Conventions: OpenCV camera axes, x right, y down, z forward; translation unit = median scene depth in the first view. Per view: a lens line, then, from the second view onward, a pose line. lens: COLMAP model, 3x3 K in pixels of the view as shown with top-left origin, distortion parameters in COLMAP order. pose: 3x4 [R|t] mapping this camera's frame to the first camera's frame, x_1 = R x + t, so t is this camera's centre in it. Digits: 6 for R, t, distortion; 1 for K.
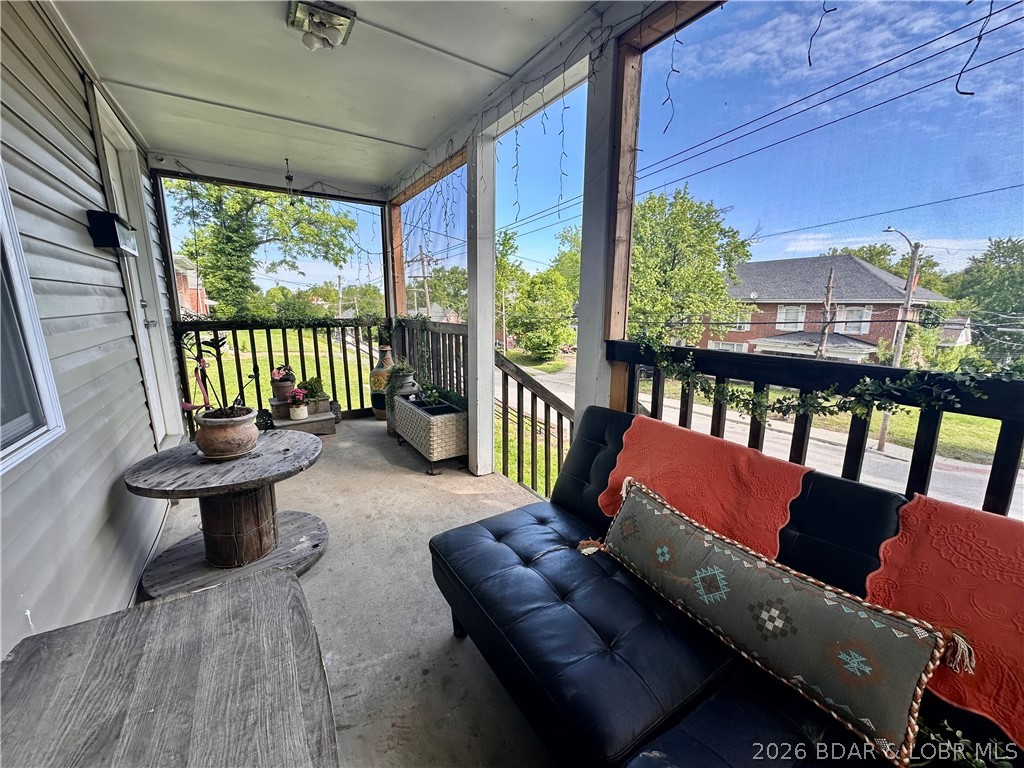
lens RADIAL K [[405.9, 0, 512.0], [0, 405.9, 384.0], [0, 0, 1]] dist [-0.000938, -0.000021]
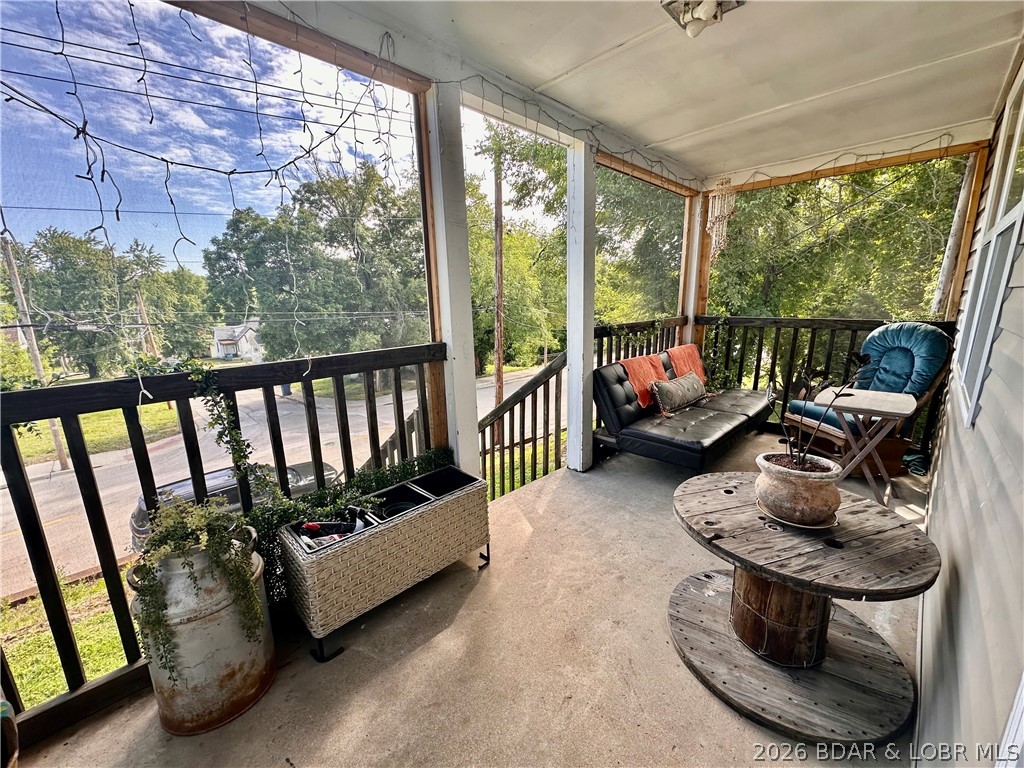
lens RADIAL K [[405.9, 0, 512.0], [0, 405.9, 384.0], [0, 0, 1]] dist [-0.000938, -0.000021]
pose [[-0.202832, -0.206530, 0.957186, -0.875373], [0.207107, 0.946342, 0.248078, -0.244739], [-0.957061, 0.248558, -0.149175, 1.077382]]
